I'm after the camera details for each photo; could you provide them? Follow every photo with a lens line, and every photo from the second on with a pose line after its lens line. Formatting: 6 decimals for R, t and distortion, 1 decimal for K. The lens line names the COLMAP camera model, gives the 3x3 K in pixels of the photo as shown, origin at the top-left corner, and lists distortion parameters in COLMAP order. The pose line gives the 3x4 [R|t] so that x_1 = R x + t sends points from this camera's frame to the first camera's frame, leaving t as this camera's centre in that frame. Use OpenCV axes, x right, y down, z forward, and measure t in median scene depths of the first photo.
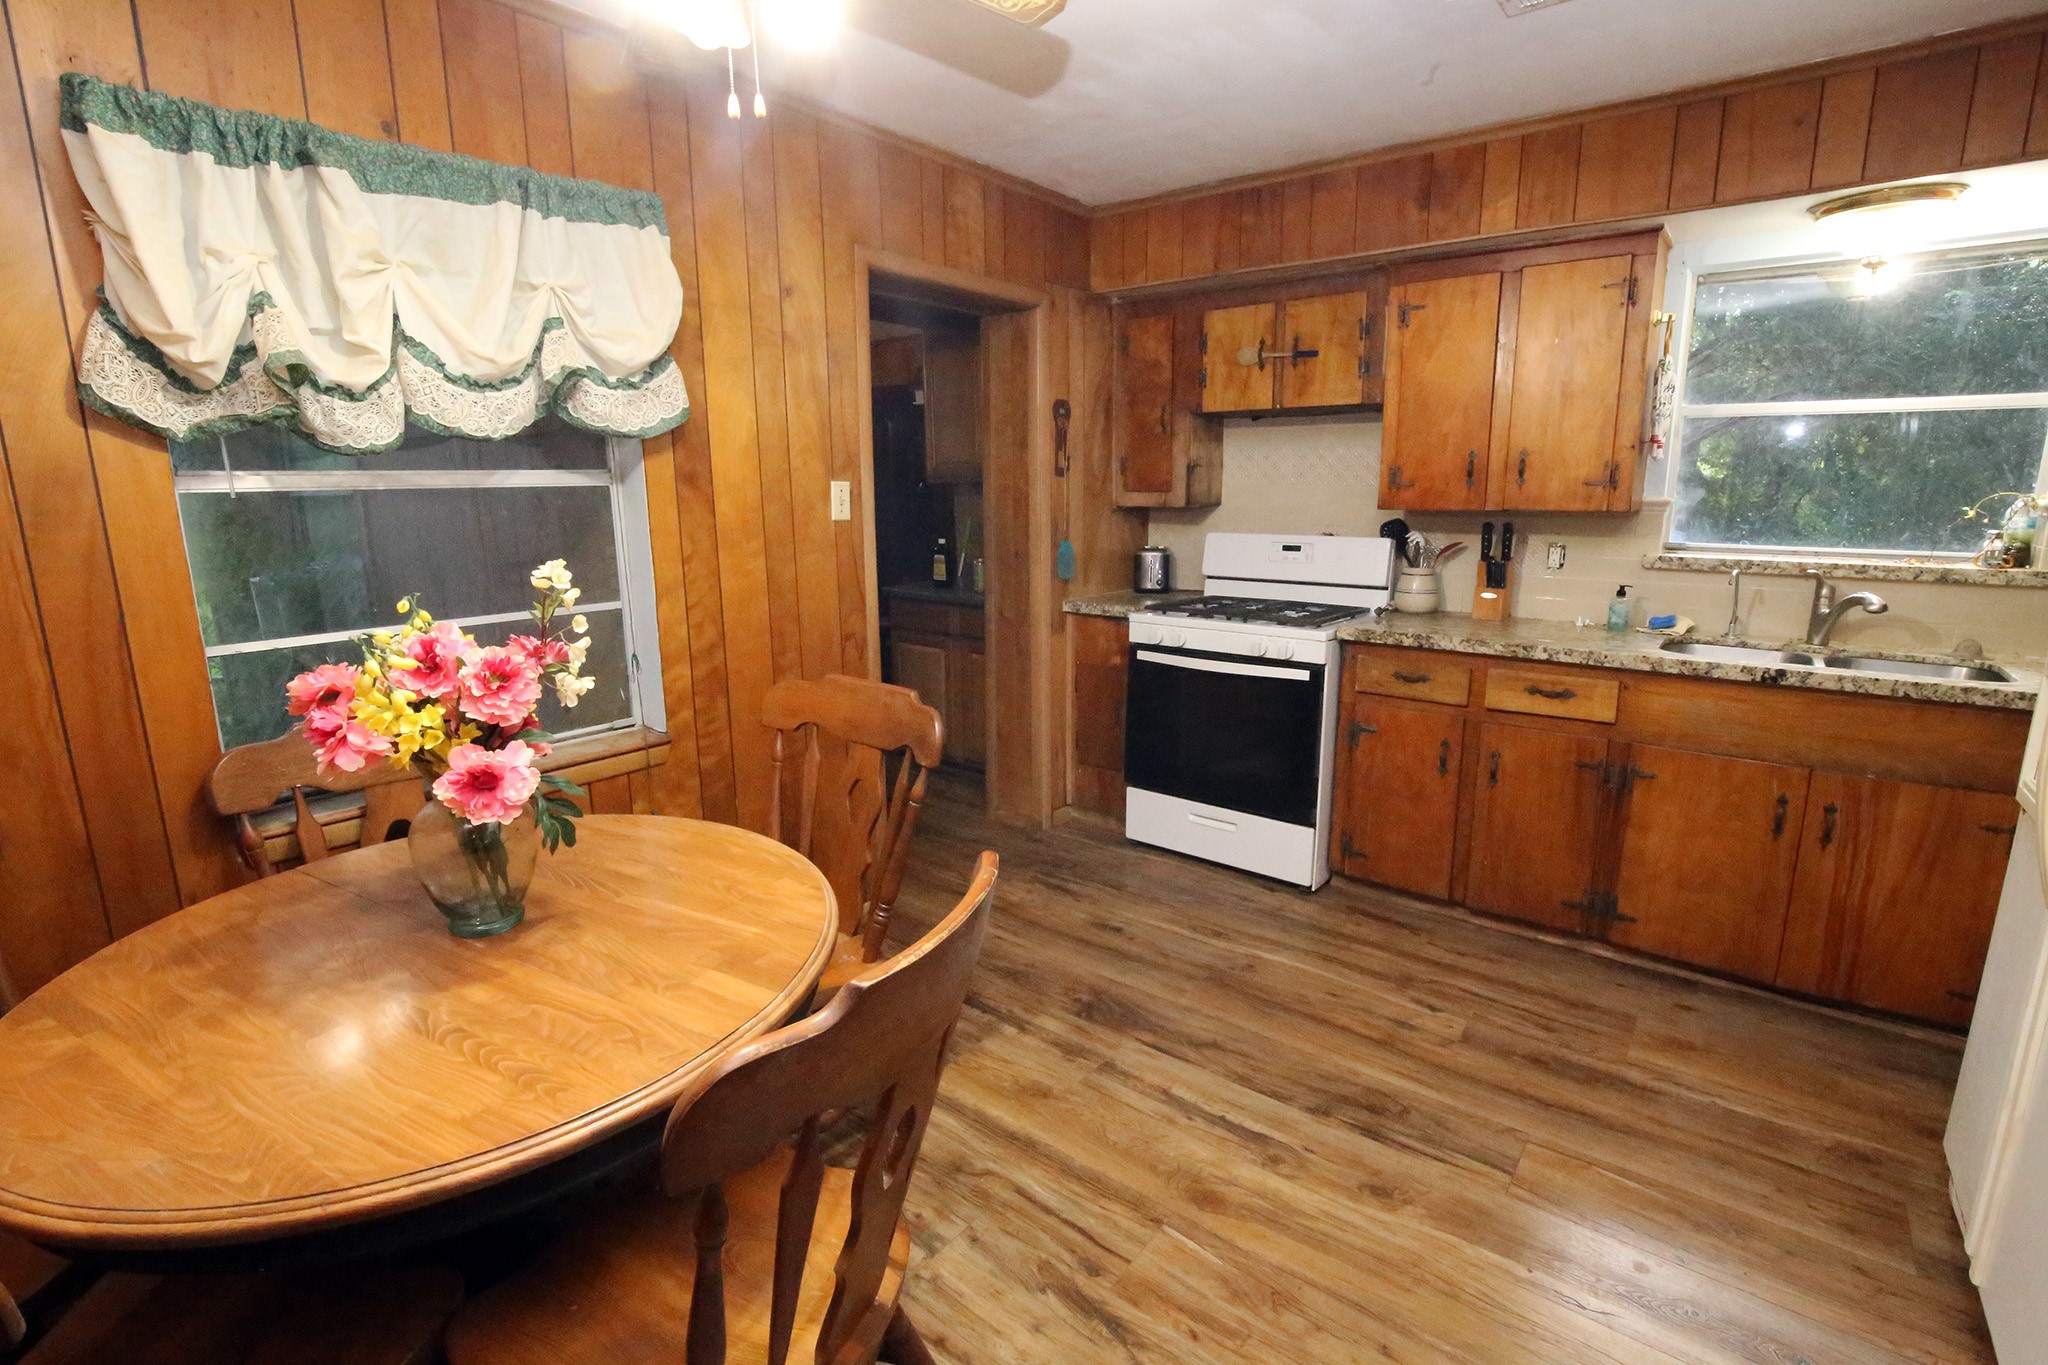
lens RADIAL K [[946.3, 0, 1022.9], [0, 946.3, 675.8], [0, 0, 1]] dist [-0.013076, 0.000144]
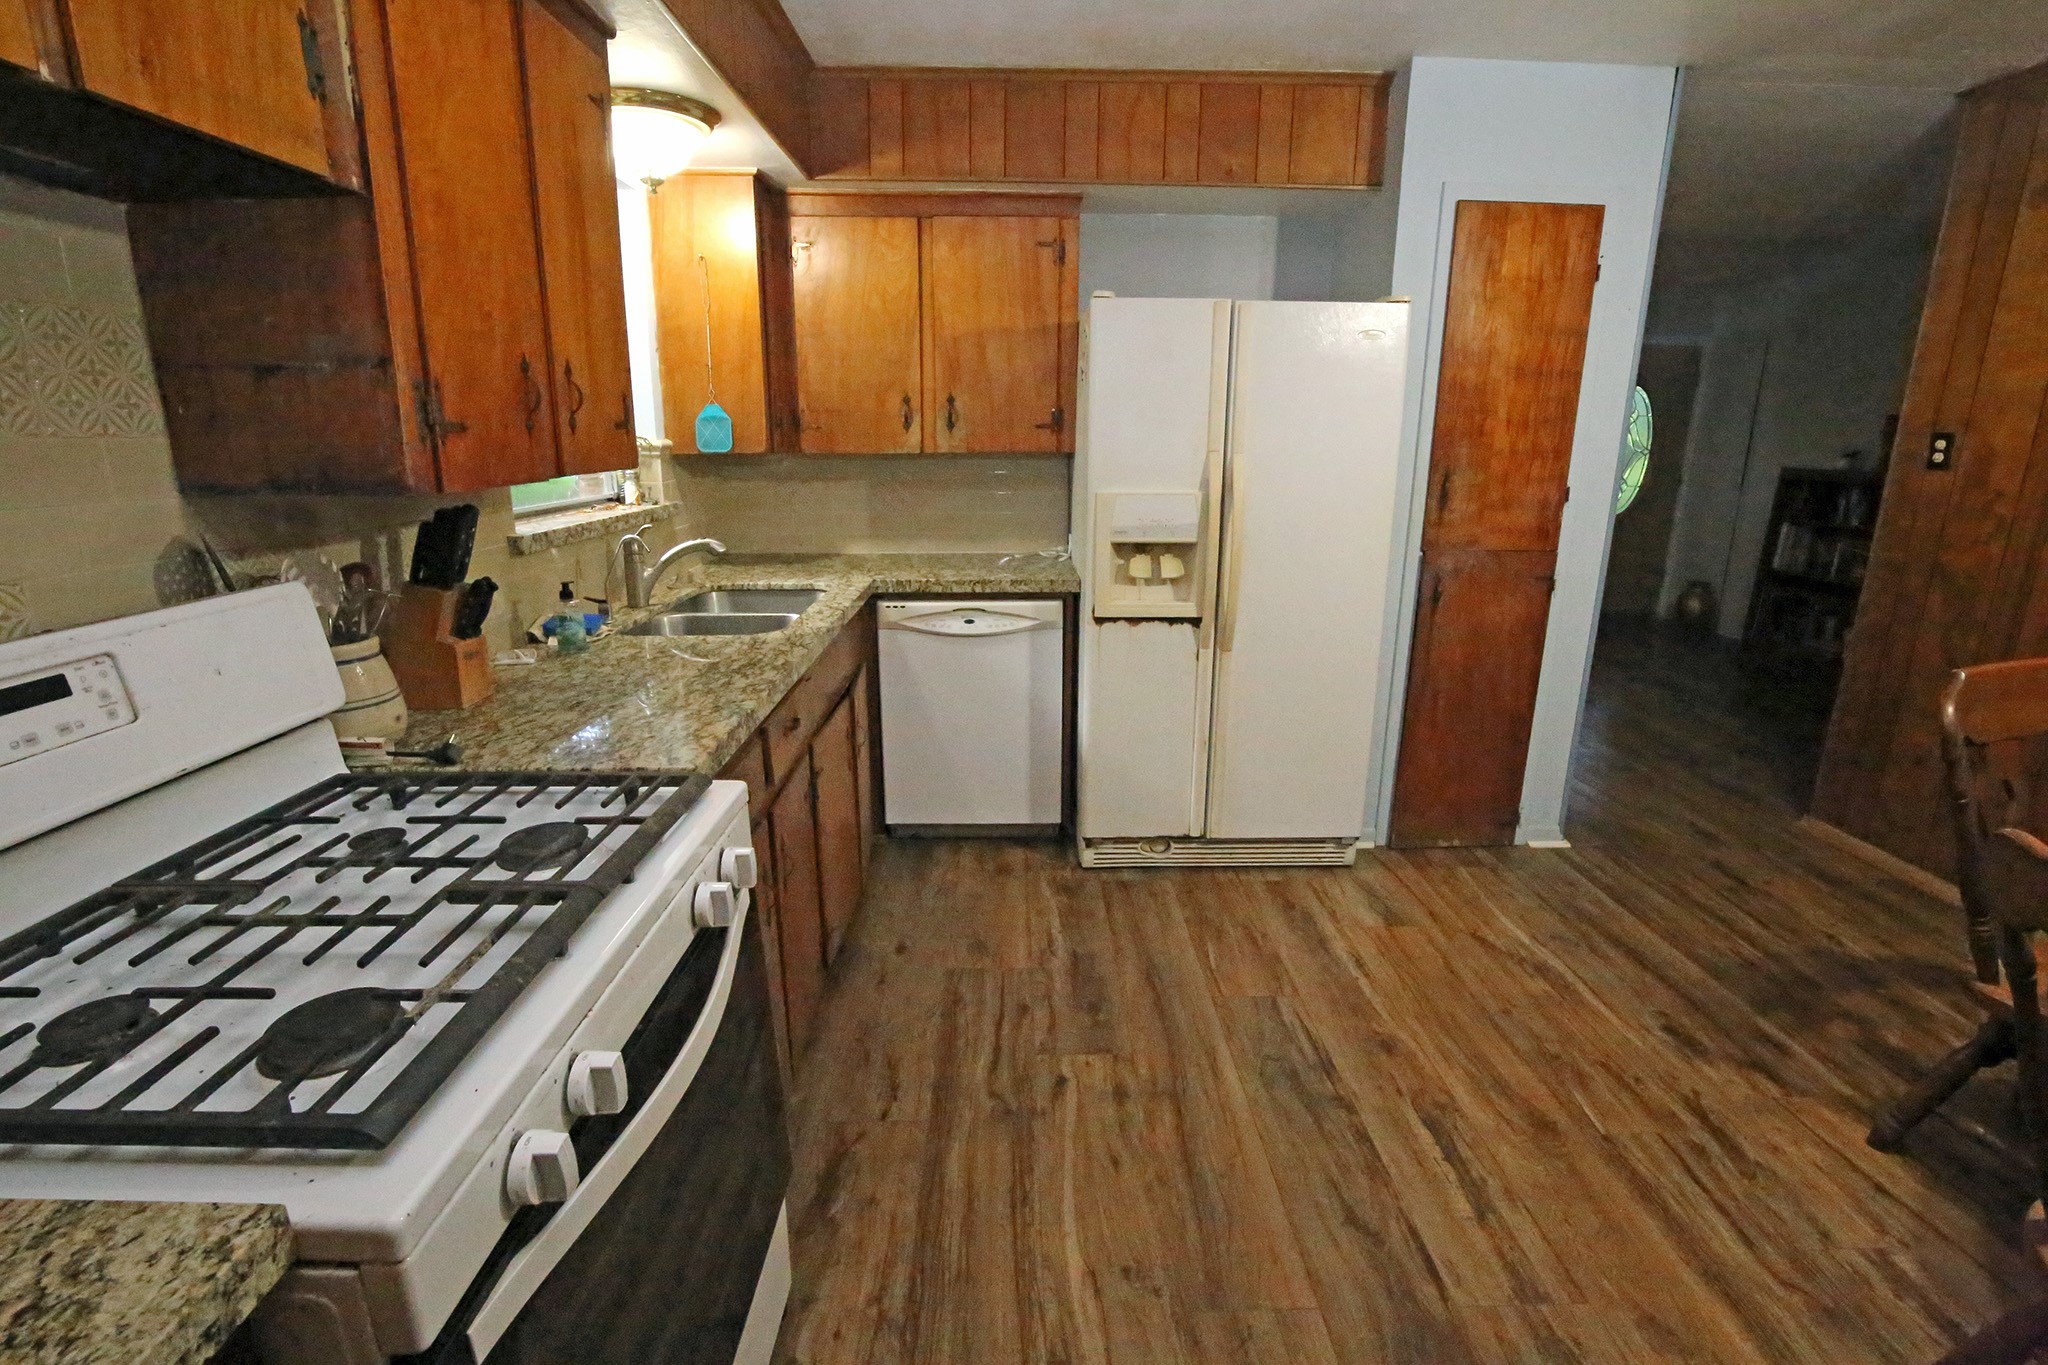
lens RADIAL K [[946.3, 0, 1036.2], [0, 946.3, 670.7], [0, 0, 1]] dist [-0.013076, 0.000144]
pose [[-0.646464, -0.194752, 0.737669, -0.087918], [0.141678, 0.919410, 0.366895, -0.285629], [-0.749674, 0.341696, -0.566774, 1.395952]]
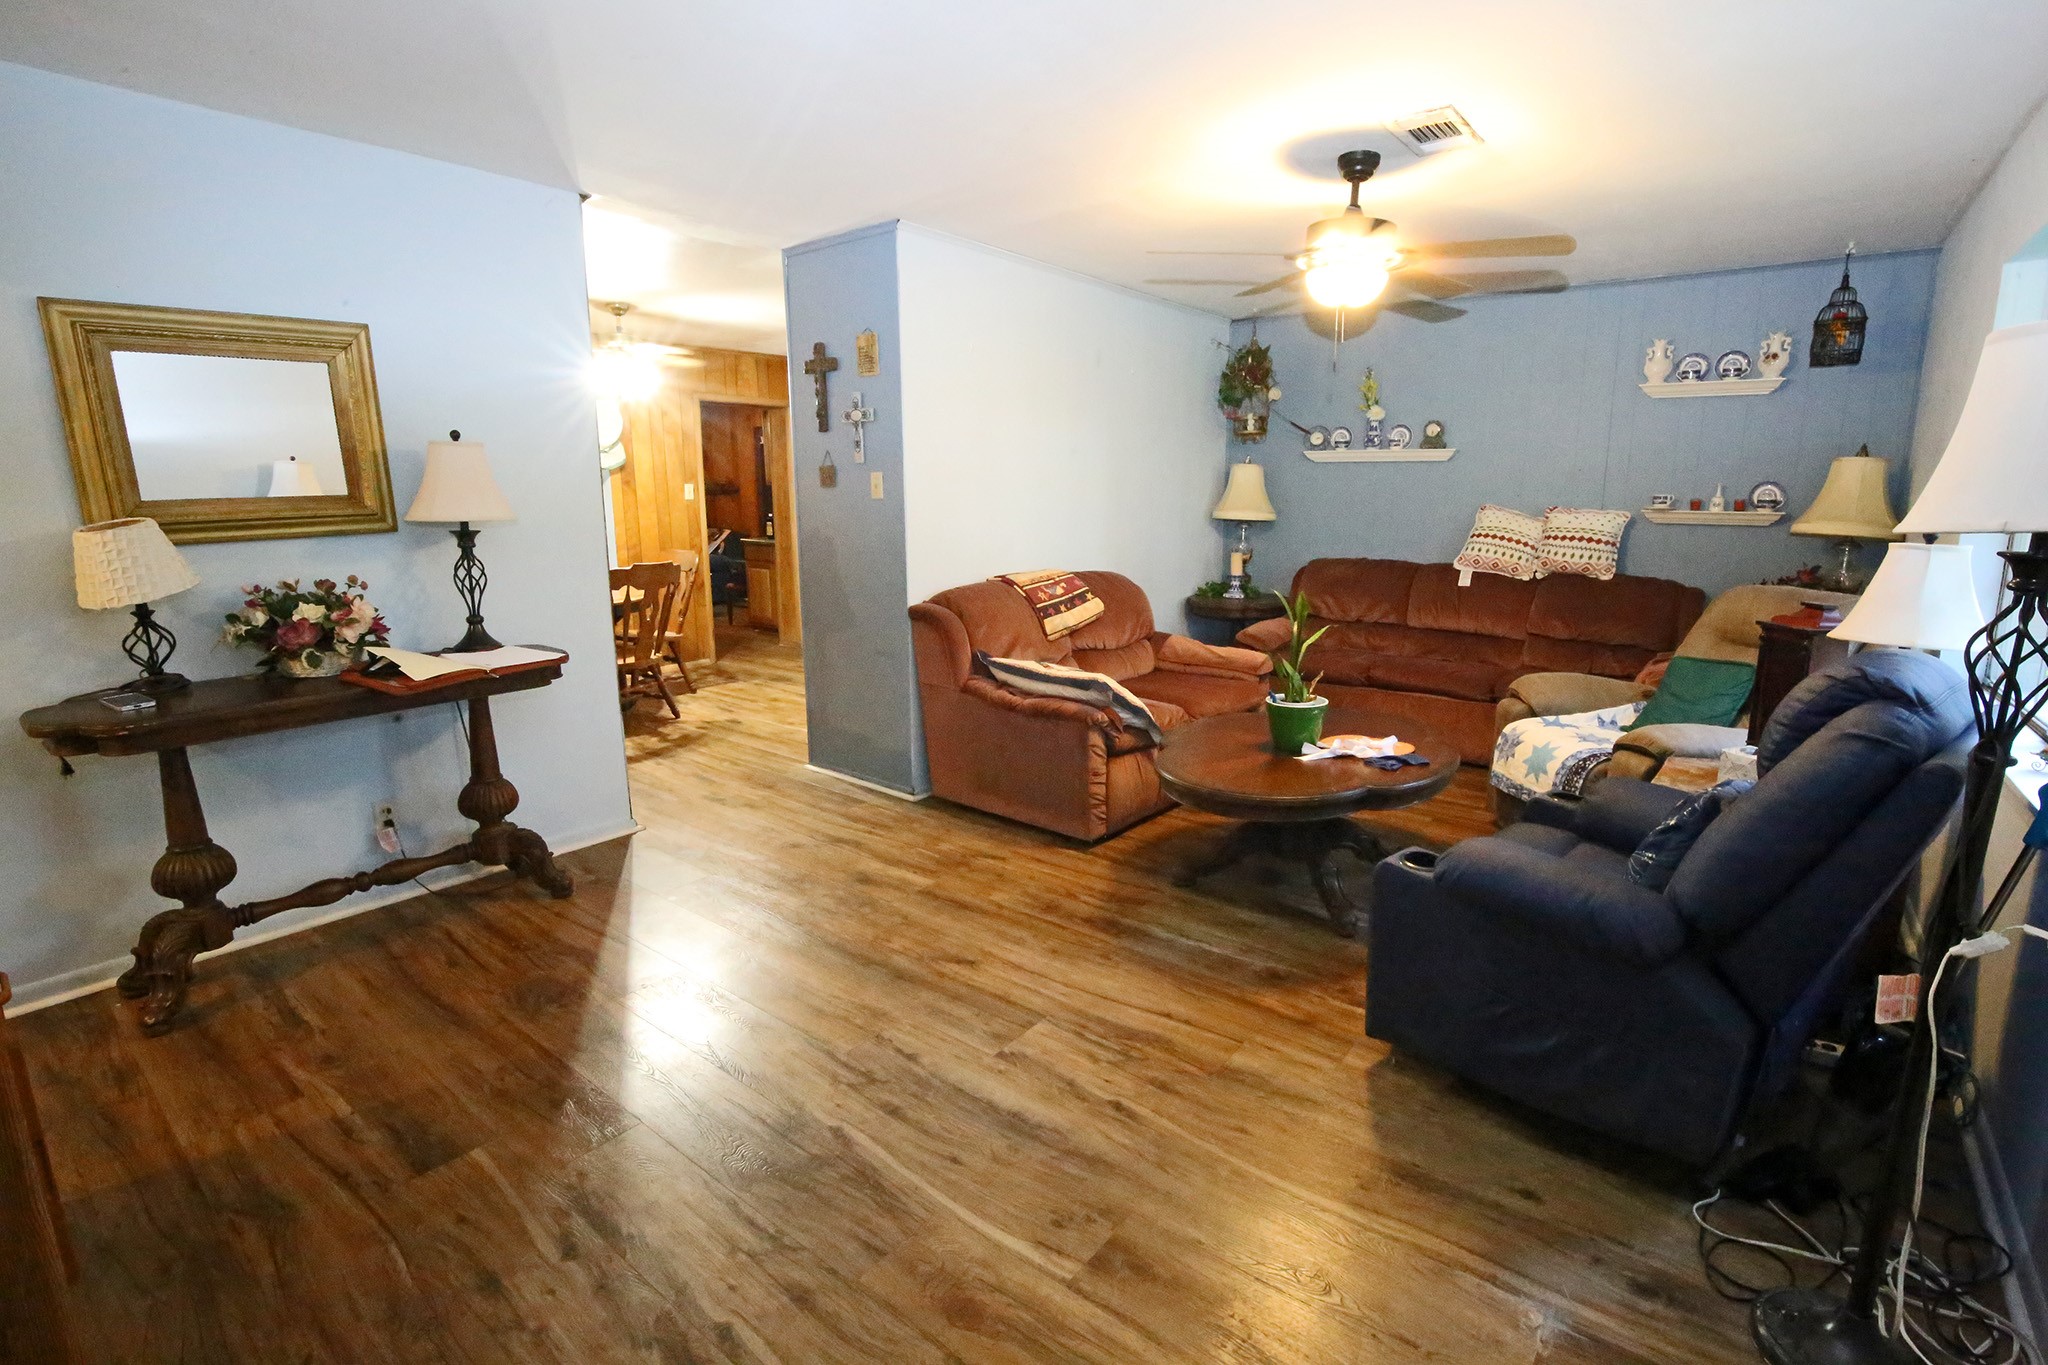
lens RADIAL K [[946.3, 0, 1034.6], [0, 946.3, 685.0], [0, 0, 1]] dist [-0.013076, 0.000144]
pose [[0.999920, 0.004613, 0.011801, 0.807169], [-0.004738, 0.999933, 0.010540, 0.346308], [-0.011751, -0.010595, 0.999875, -1.776001]]
